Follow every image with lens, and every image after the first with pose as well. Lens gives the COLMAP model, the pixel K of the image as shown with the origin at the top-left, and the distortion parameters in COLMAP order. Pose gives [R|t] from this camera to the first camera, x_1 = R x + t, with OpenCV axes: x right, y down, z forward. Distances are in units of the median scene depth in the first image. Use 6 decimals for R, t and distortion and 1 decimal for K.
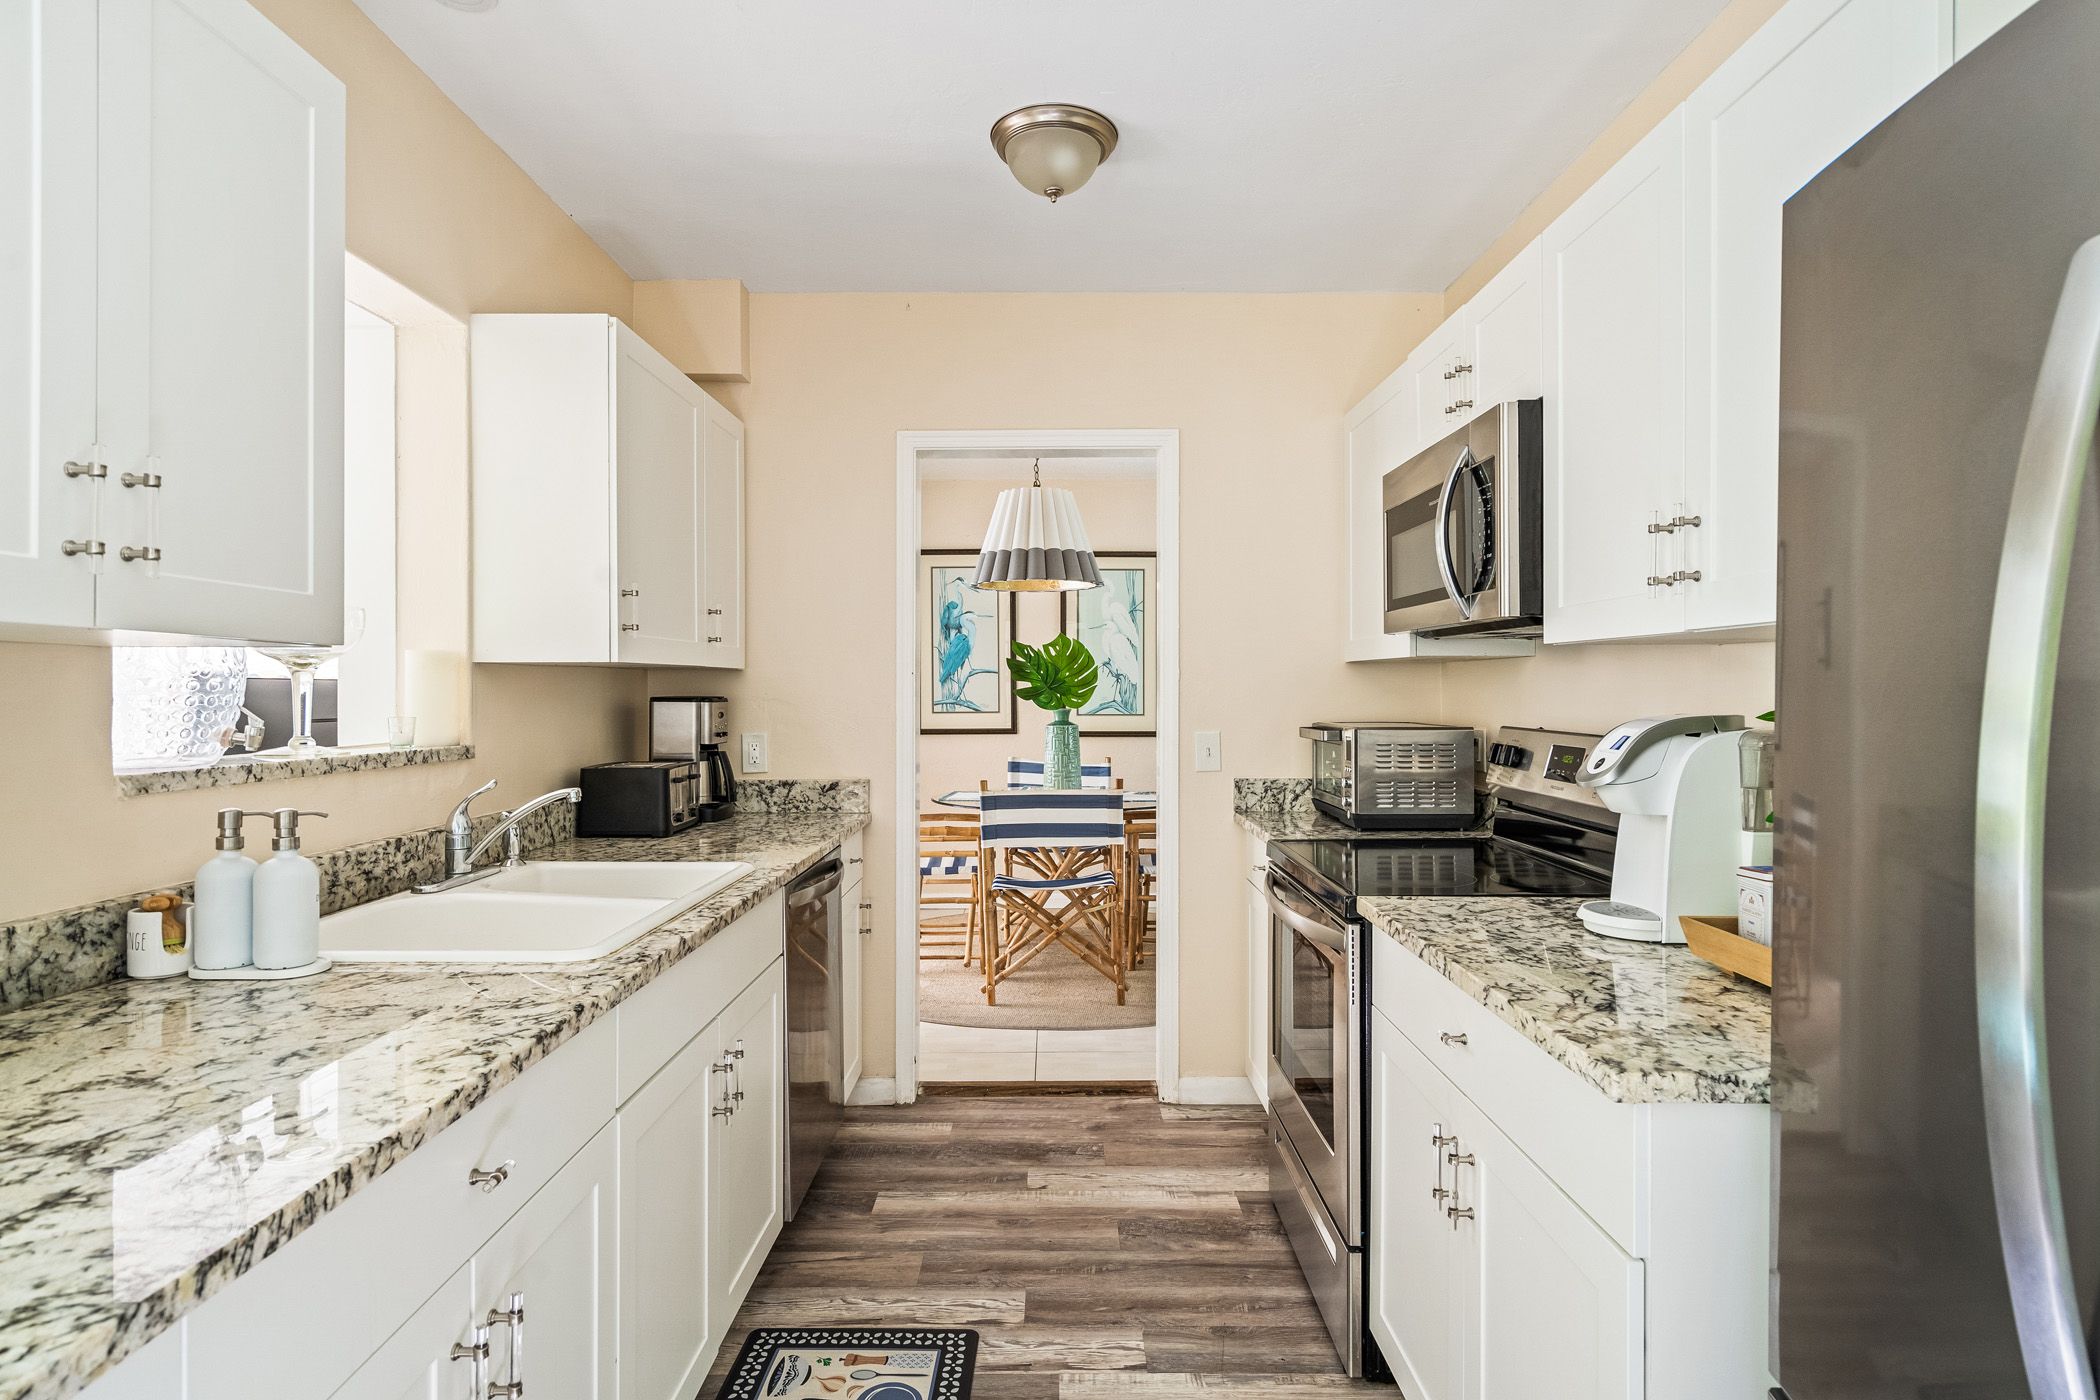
lens RADIAL K [[1112.8, 0, 1053.5], [0, 1112.8, 688.8], [0, 0, 1]] dist [0.001400, 0.001288]
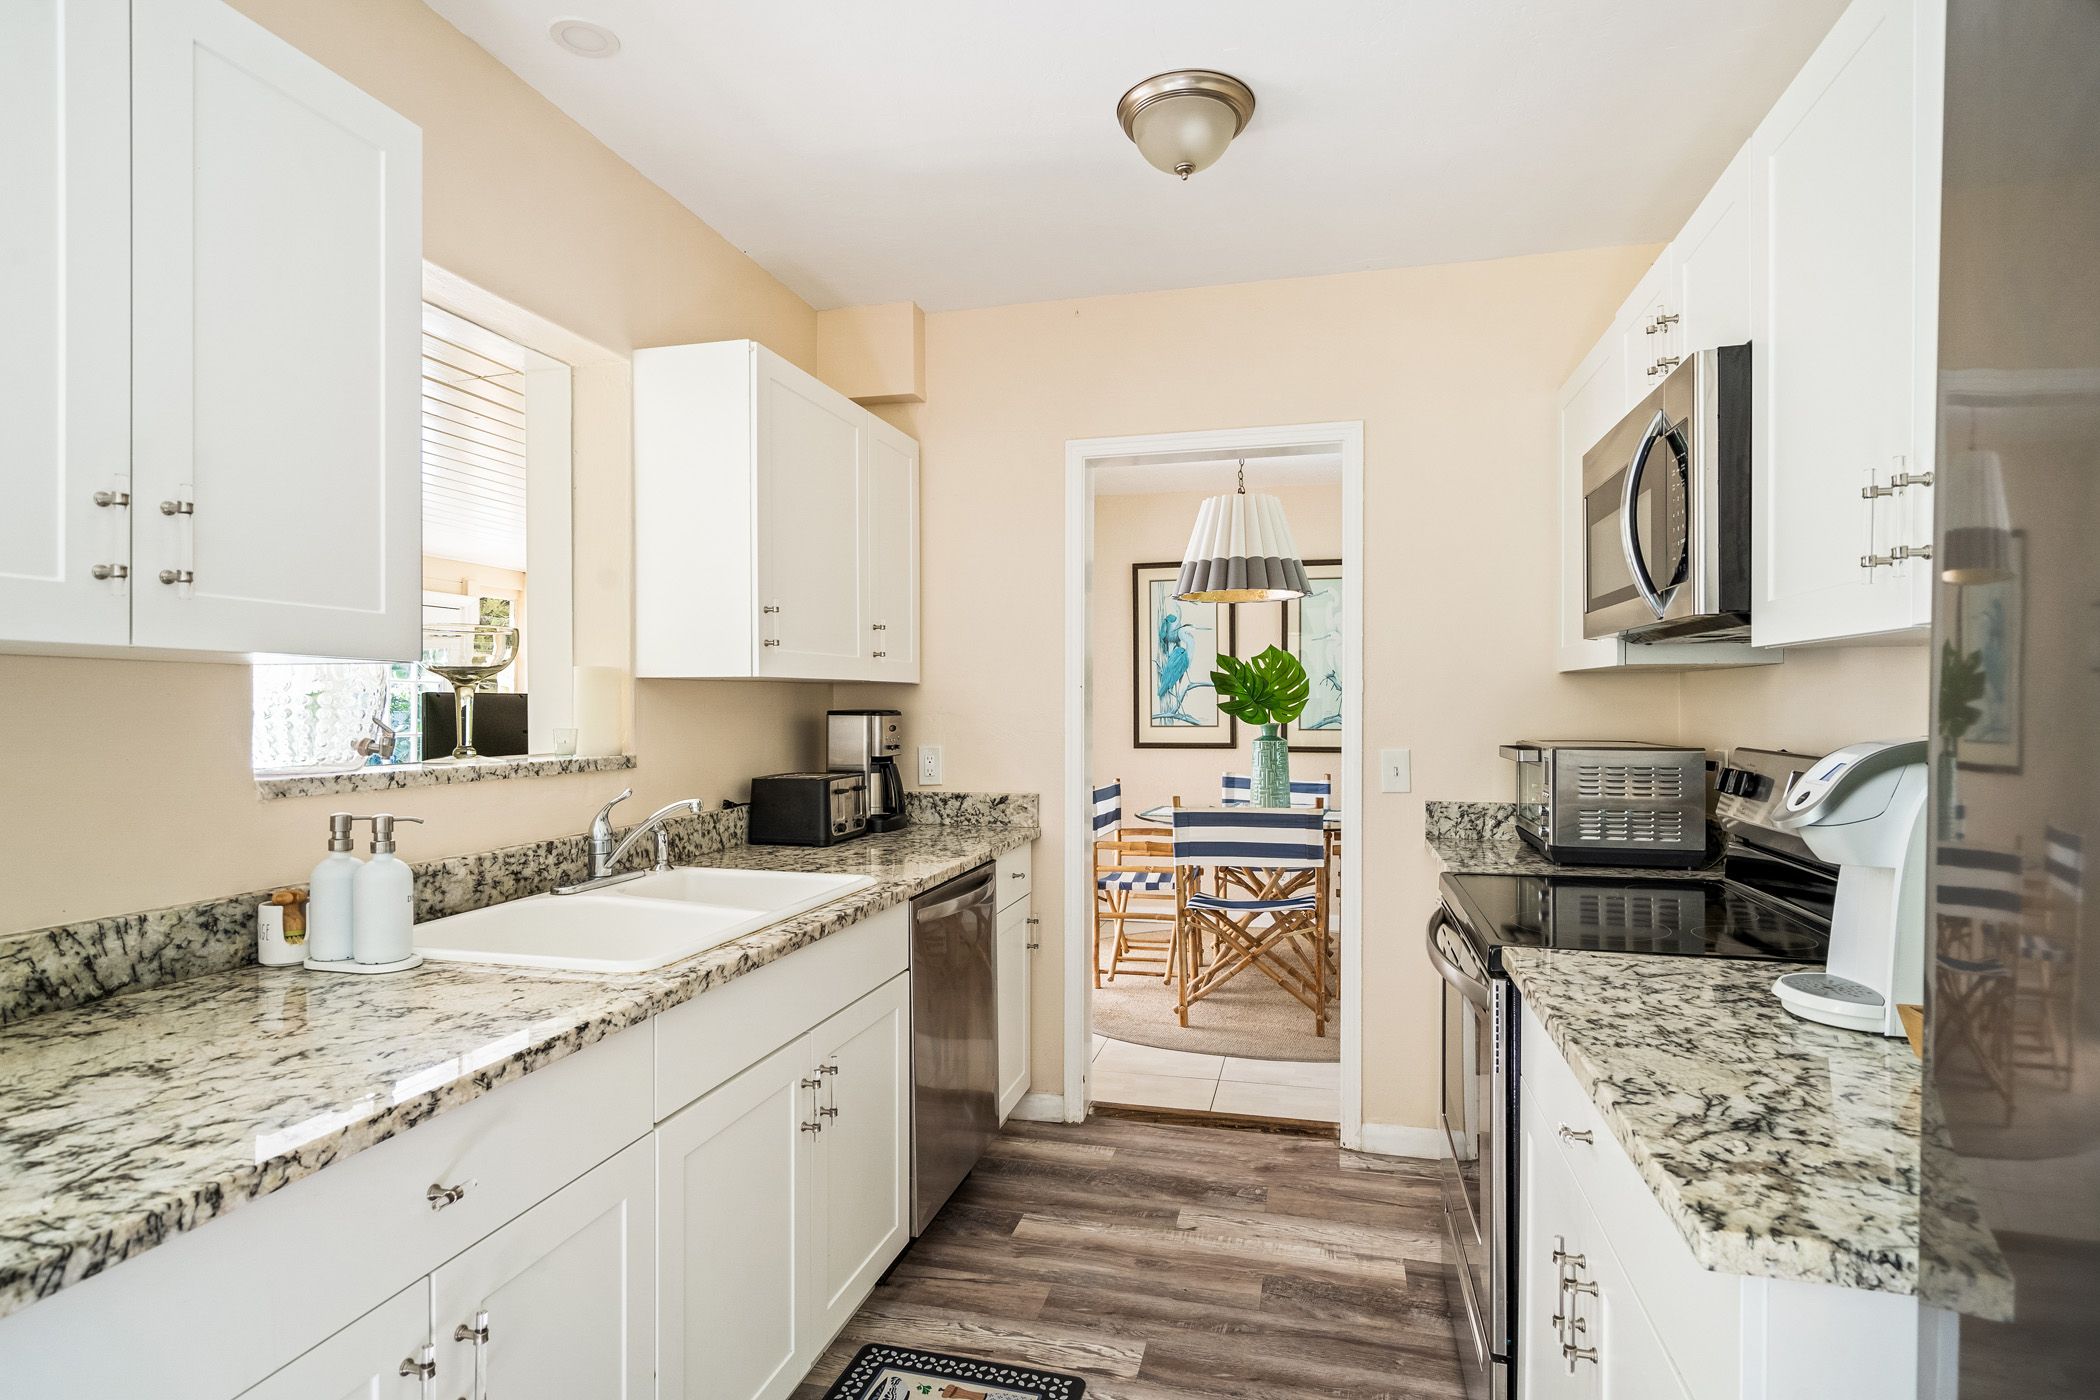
lens RADIAL K [[1082.7, 0, 1051.0], [0, 1082.7, 710.1], [0, 0, 1]] dist [0.000923, 0.001295]
pose [[0.968835, 0.001894, -0.247701, 0.108530], [-0.000145, 0.999975, 0.007076, -0.000237], [0.247709, -0.006819, 0.968811, 0.085339]]
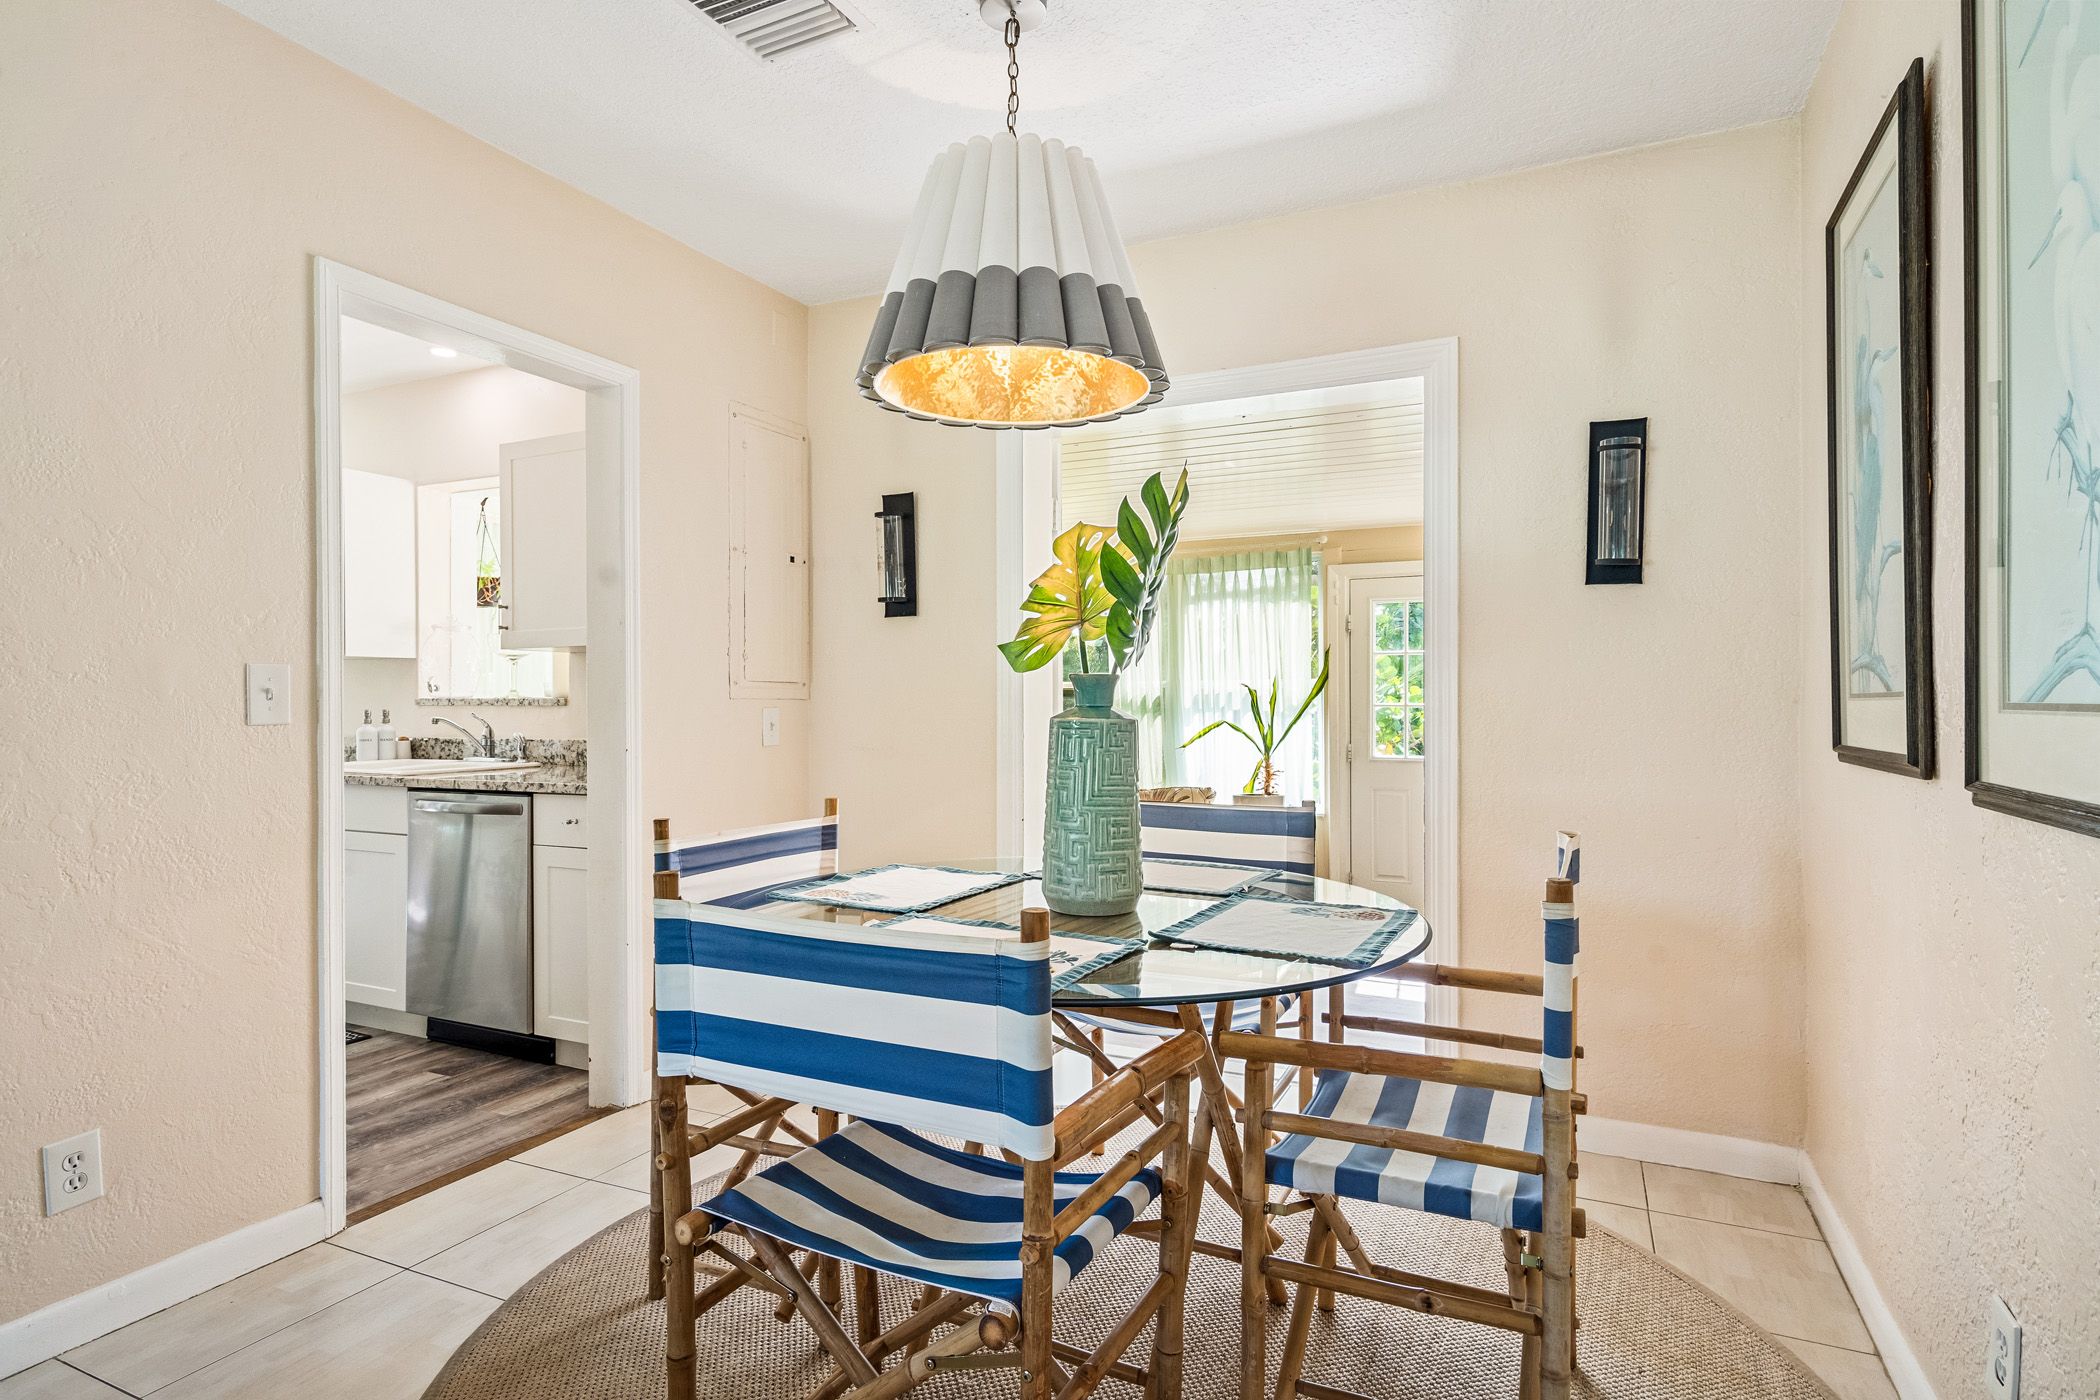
lens RADIAL K [[1082.7, 0, 1051.0], [0, 1082.7, 710.1], [0, 0, 1]] dist [0.000923, 0.001295]
pose [[-0.422803, 0.008476, -0.906182, 0.664014], [0.003481, 0.999964, 0.007729, 0.052322], [0.906215, 0.000113, -0.422818, 2.208604]]
